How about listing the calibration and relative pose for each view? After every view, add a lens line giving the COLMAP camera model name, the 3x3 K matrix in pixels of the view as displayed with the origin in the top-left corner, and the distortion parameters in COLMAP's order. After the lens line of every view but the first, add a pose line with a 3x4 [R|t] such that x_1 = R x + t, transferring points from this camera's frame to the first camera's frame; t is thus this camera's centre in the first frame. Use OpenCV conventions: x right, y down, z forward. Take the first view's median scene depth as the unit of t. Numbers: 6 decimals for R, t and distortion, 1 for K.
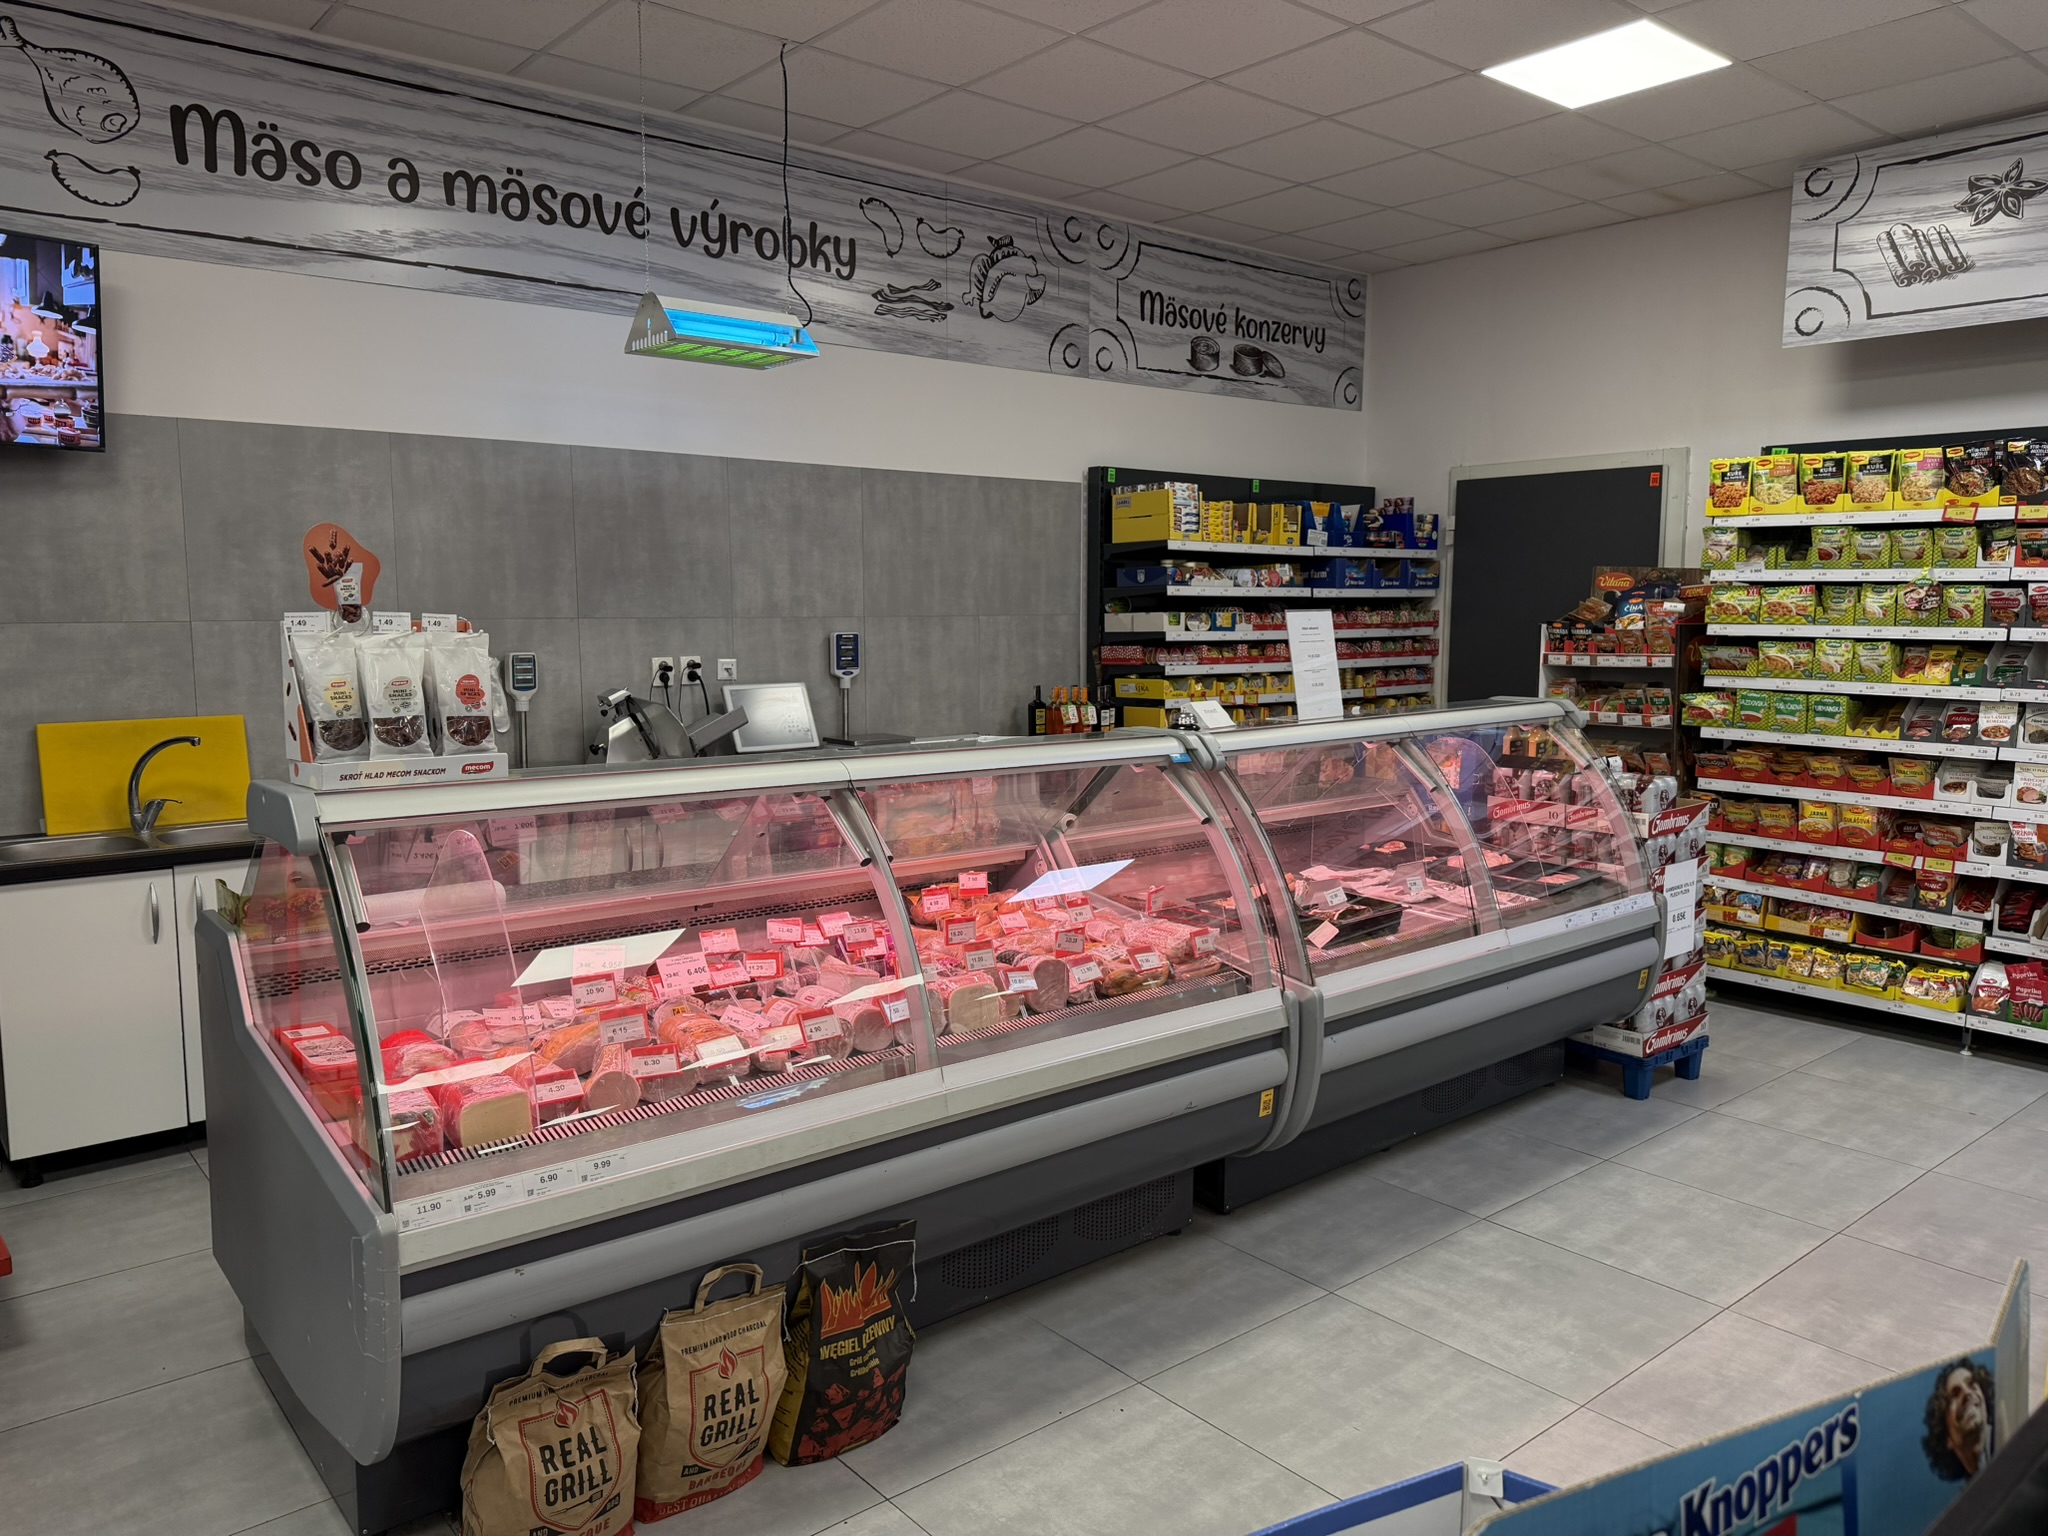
lens RADIAL K [[1457.8, 0, 1024.0], [0, 1457.8, 768.0], [0, 0, 1]] dist [0.055788, -0.072043]
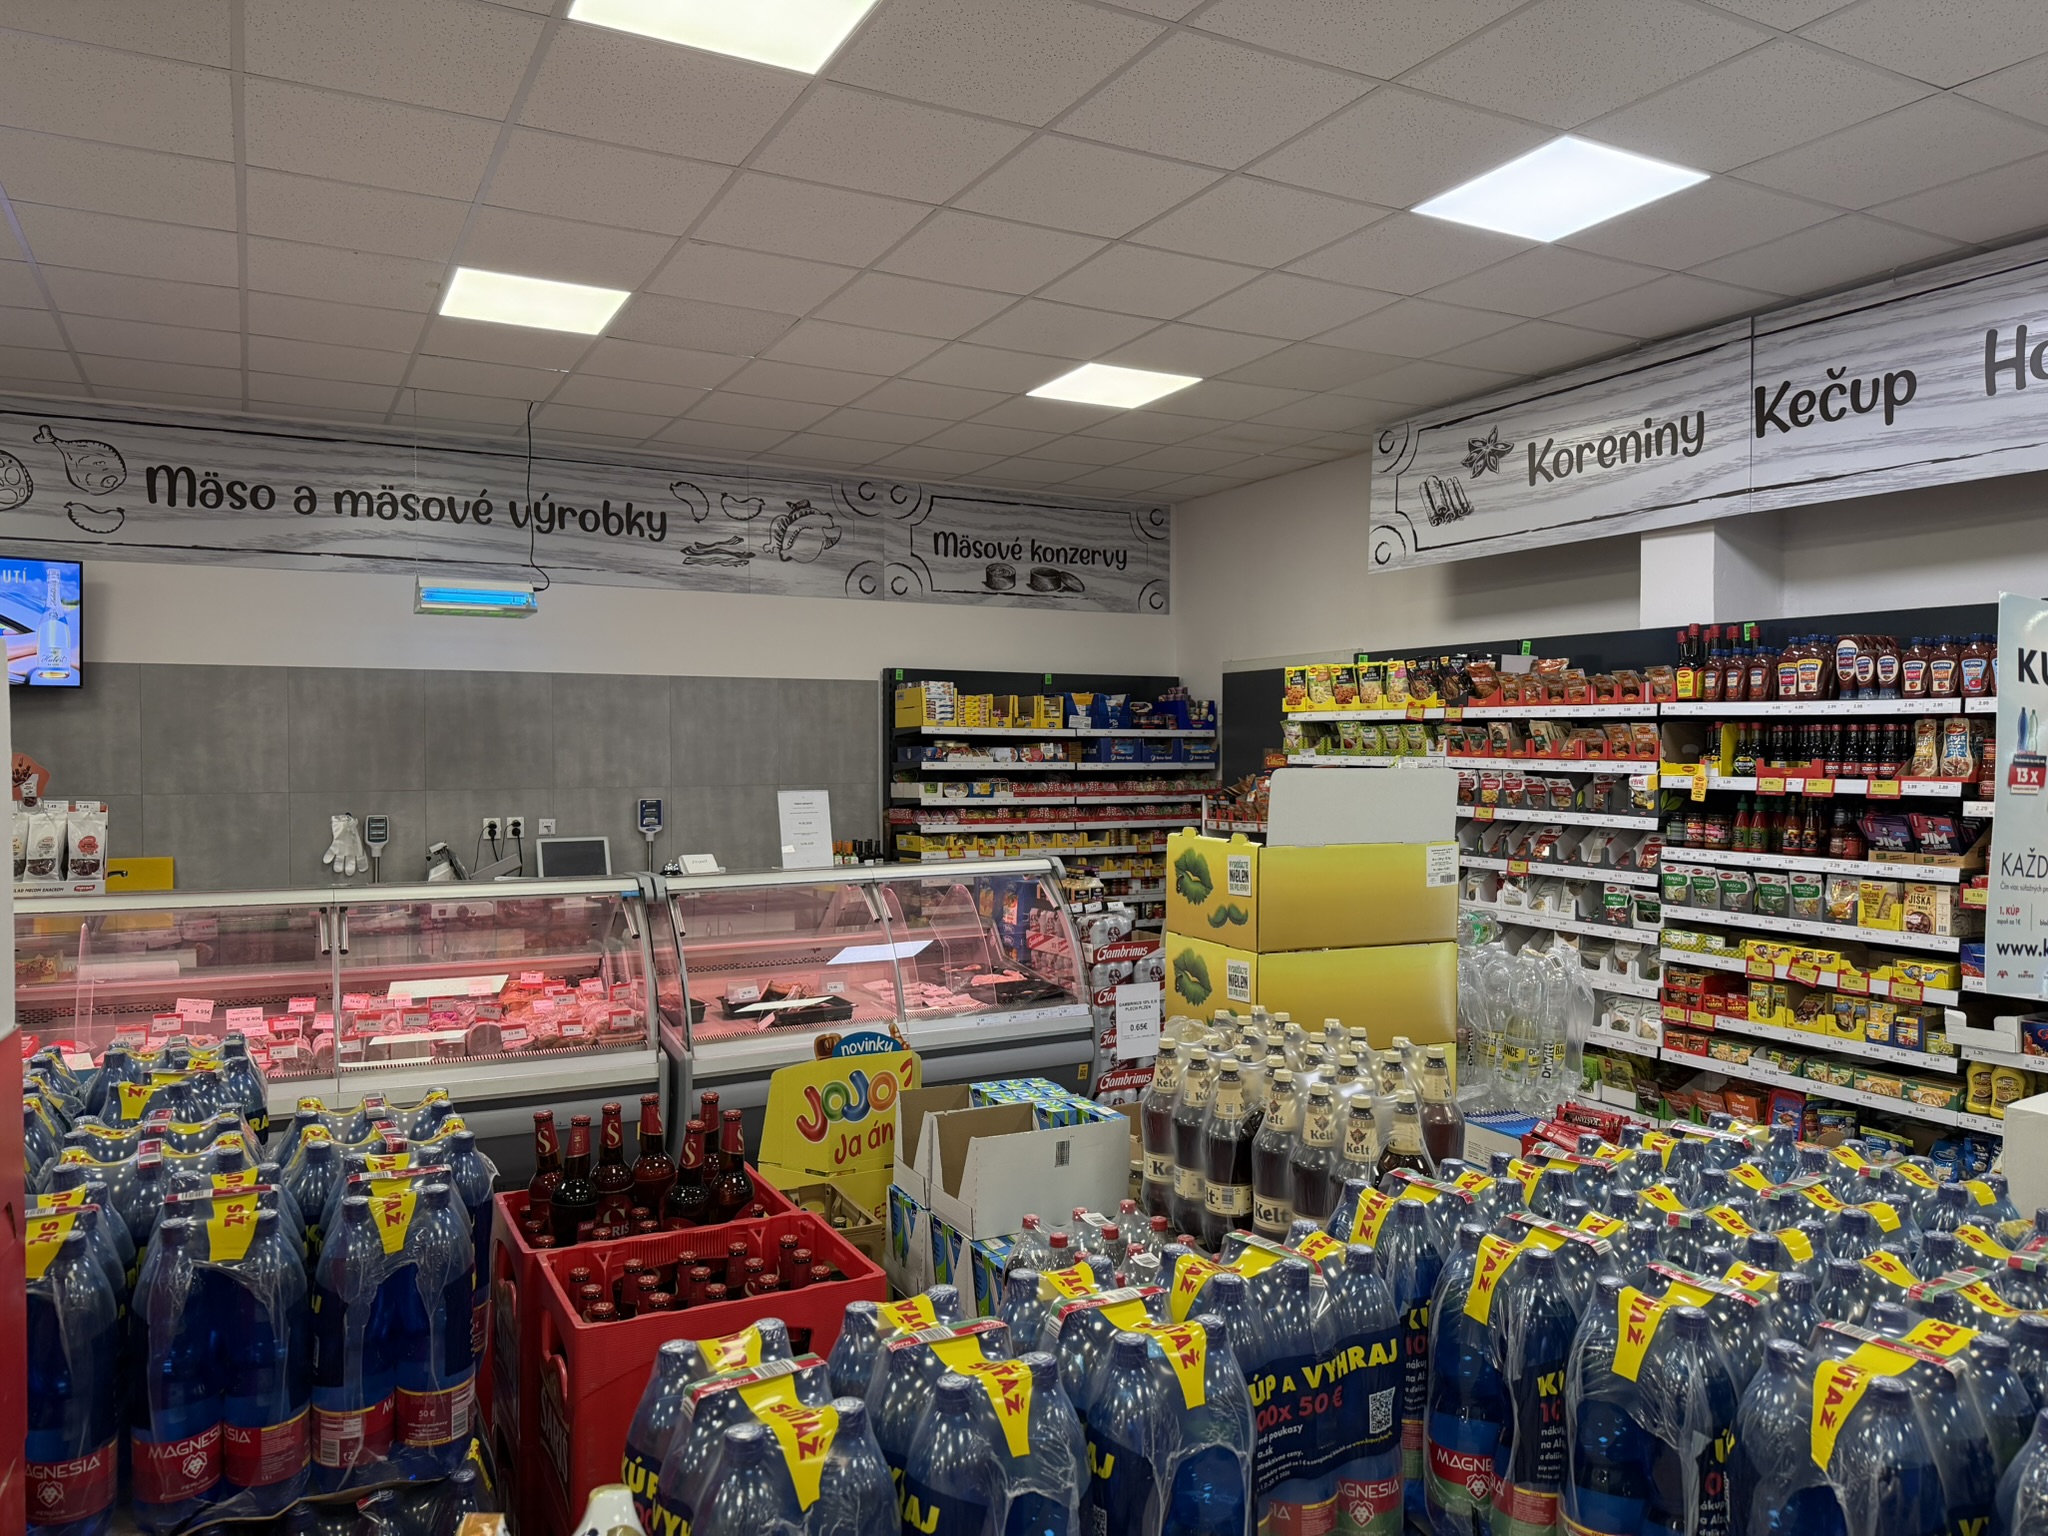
lens RADIAL K [[1457.9, 0, 1063.1], [0, 1457.9, 761.5], [0, 0, 1]] dist [0.109504, -0.169834]
pose [[0.978697, 0.001017, -0.205305, 0.560597], [-0.022486, 0.994503, -0.102266, 0.001581], [0.204073, 0.104704, 0.973340, -0.245912]]
